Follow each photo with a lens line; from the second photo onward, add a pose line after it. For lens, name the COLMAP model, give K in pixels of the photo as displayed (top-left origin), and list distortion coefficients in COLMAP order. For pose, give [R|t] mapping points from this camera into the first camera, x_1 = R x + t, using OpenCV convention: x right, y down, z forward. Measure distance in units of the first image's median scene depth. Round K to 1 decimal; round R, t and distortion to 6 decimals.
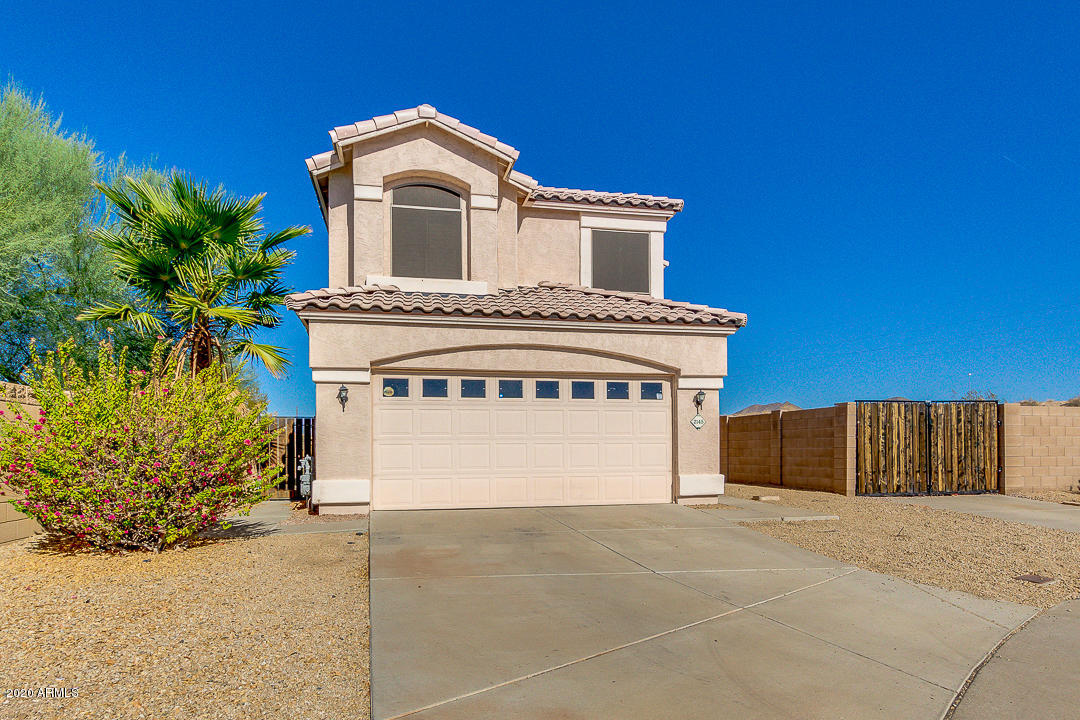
lens RADIAL K [[775.7, 0, 538.8], [0, 775.7, 439.7], [0, 0, 1]] dist [-0.004231, -0.000028]
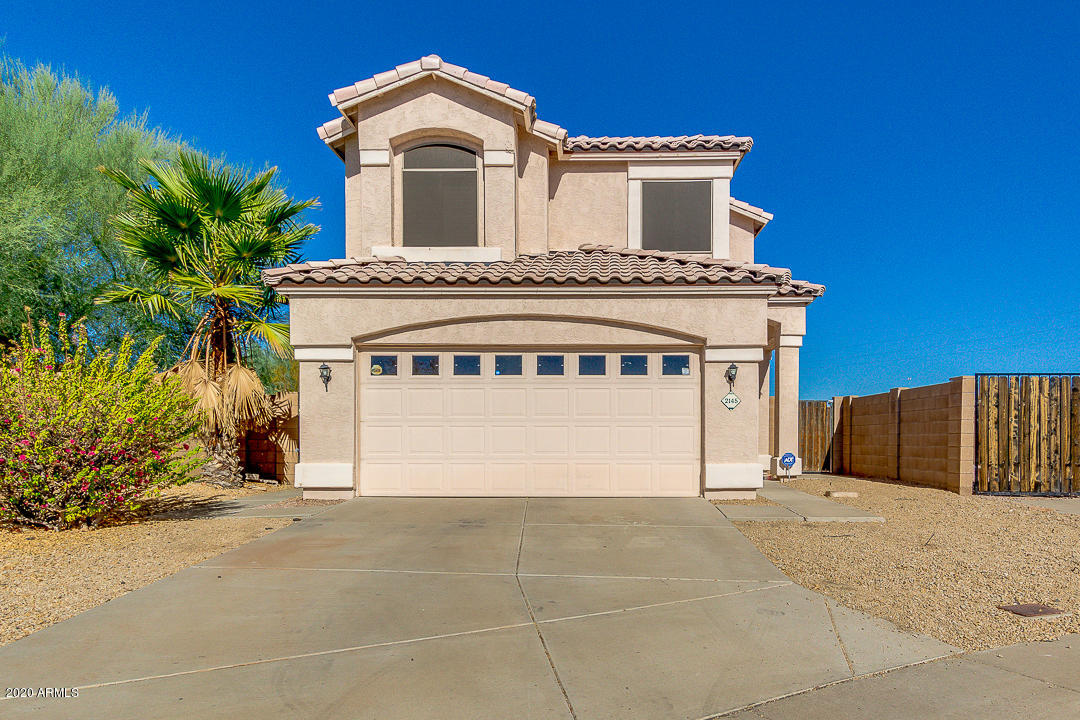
lens RADIAL K [[823.5, 0, 540.0], [0, 823.5, 445.0], [0, 0, 1]] dist [0.012525, 0.004091]
pose [[0.965463, 0.008435, -0.260402, 0.232105], [-0.003114, 0.999778, 0.020839, 0.006626], [0.260520, -0.019309, 0.965275, 0.082718]]
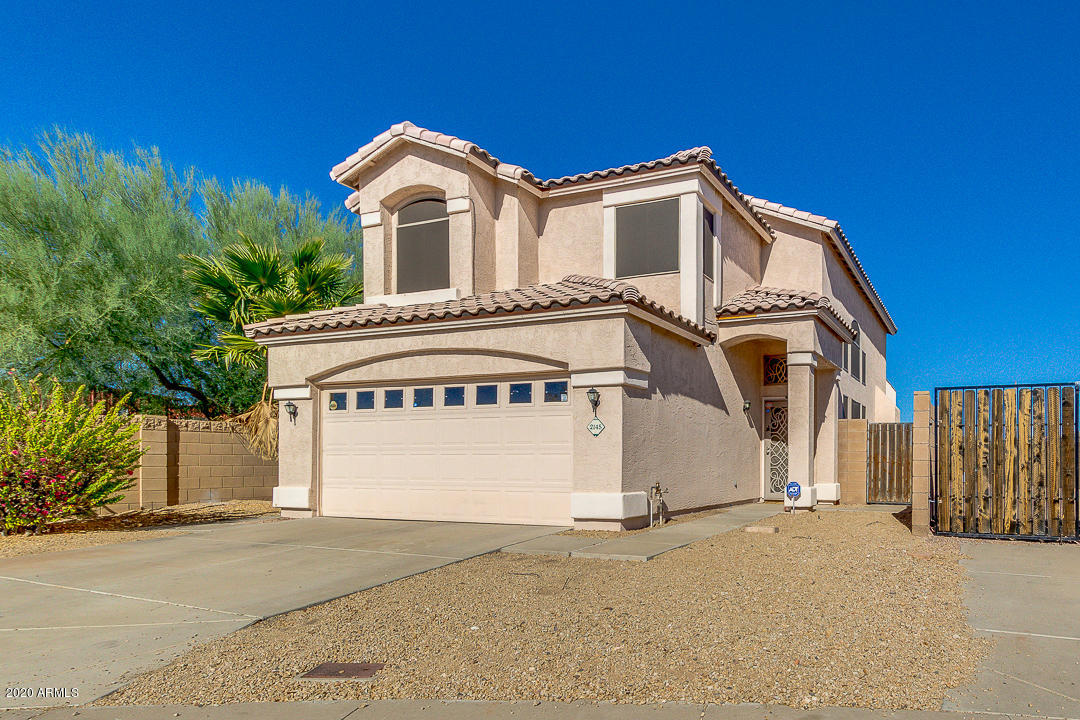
lens RADIAL K [[765.3, 0, 628.6], [0, 765.3, 455.1], [0, 0, 1]] dist [-0.000928, -0.001227]
pose [[0.781816, 0.000073, -0.623510, 0.705346], [0.002001, 0.999995, 0.002627, 0.003798], [0.623506, -0.003301, 0.781811, 0.391476]]
